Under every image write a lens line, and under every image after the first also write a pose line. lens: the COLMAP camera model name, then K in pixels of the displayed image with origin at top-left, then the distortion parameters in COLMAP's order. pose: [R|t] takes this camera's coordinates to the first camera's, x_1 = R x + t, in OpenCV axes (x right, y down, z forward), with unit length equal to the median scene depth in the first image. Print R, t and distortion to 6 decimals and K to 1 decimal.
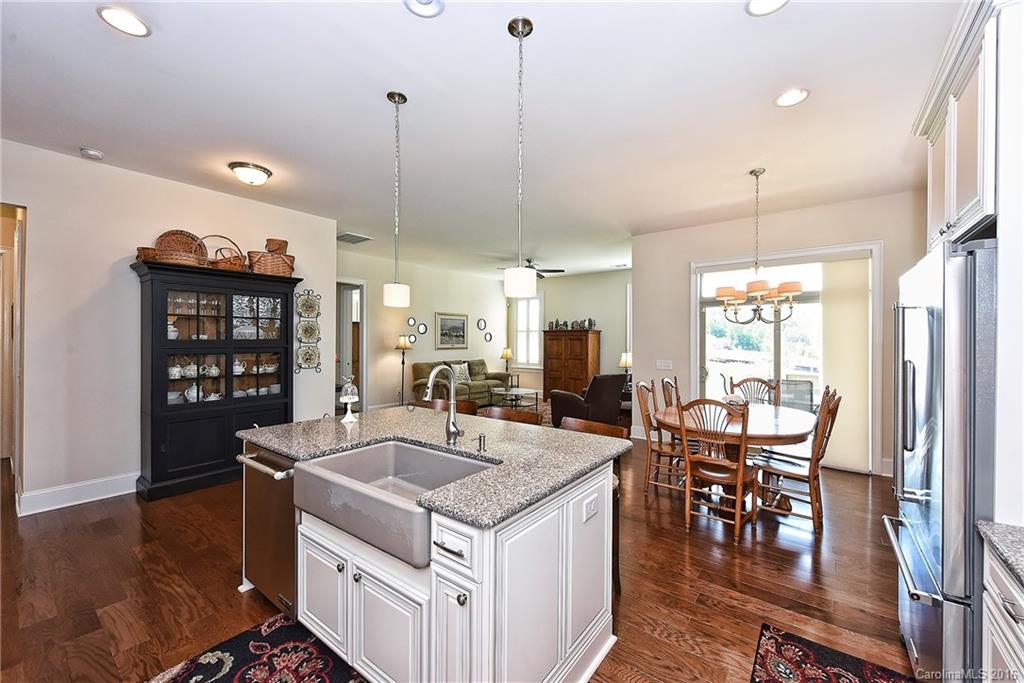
lens RADIAL K [[405.1, 0, 514.9], [0, 405.1, 339.6], [0, 0, 1]] dist [-0.003383, -0.000938]
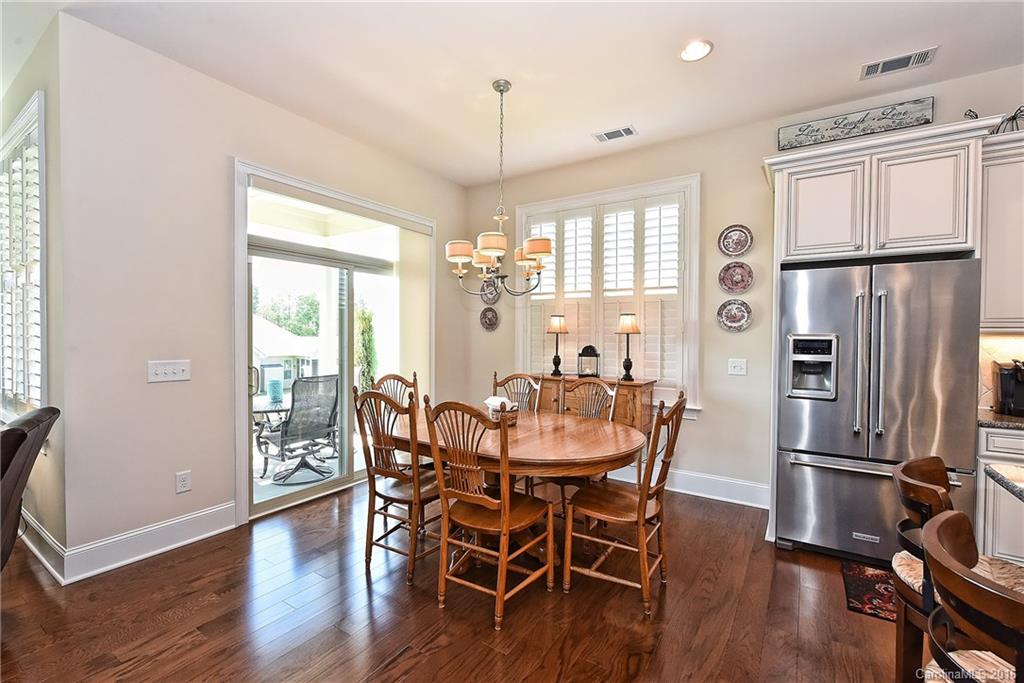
lens RADIAL K [[440.7, 0, 517.8], [0, 440.7, 342.1], [0, 0, 1]] dist [-0.001077, -0.000375]
pose [[-0.077666, -0.022269, 0.996731, -0.079439], [-0.011051, 0.999708, 0.021475, 0.011149], [-0.996918, -0.009347, -0.077889, 0.424928]]
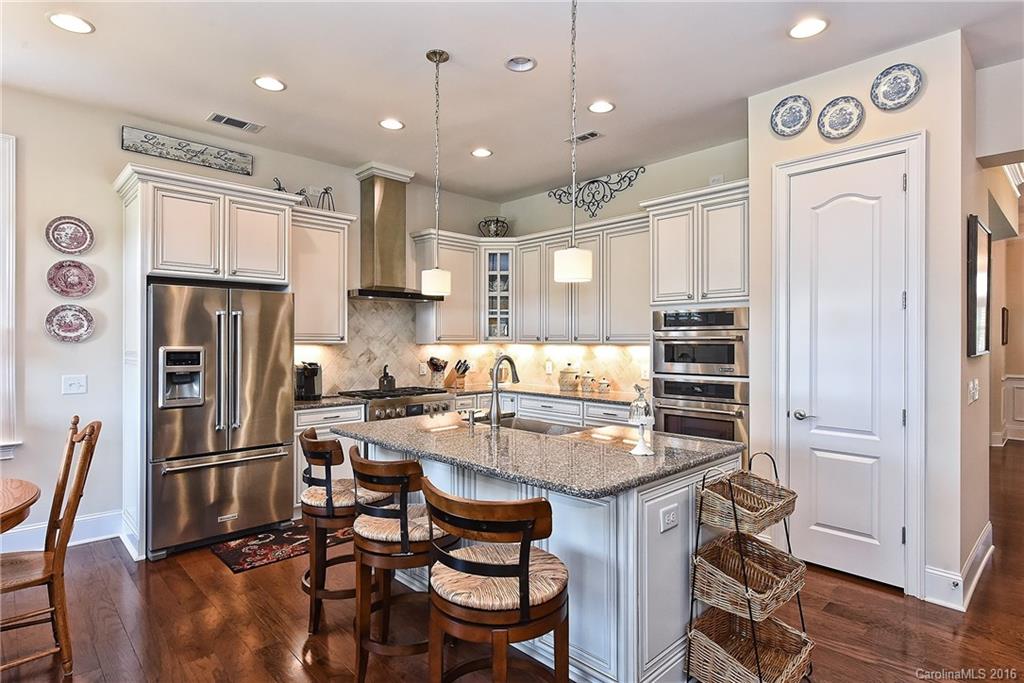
lens RADIAL K [[541.1, 0, 513.6], [0, 541.1, 340.0], [0, 0, 1]] dist [0.000409, -0.000063]
pose [[-0.987900, -0.008309, 0.154871, -0.094873], [-0.008871, 0.999956, -0.002935, 0.004307], [-0.154840, -0.004274, -0.987930, 0.551864]]
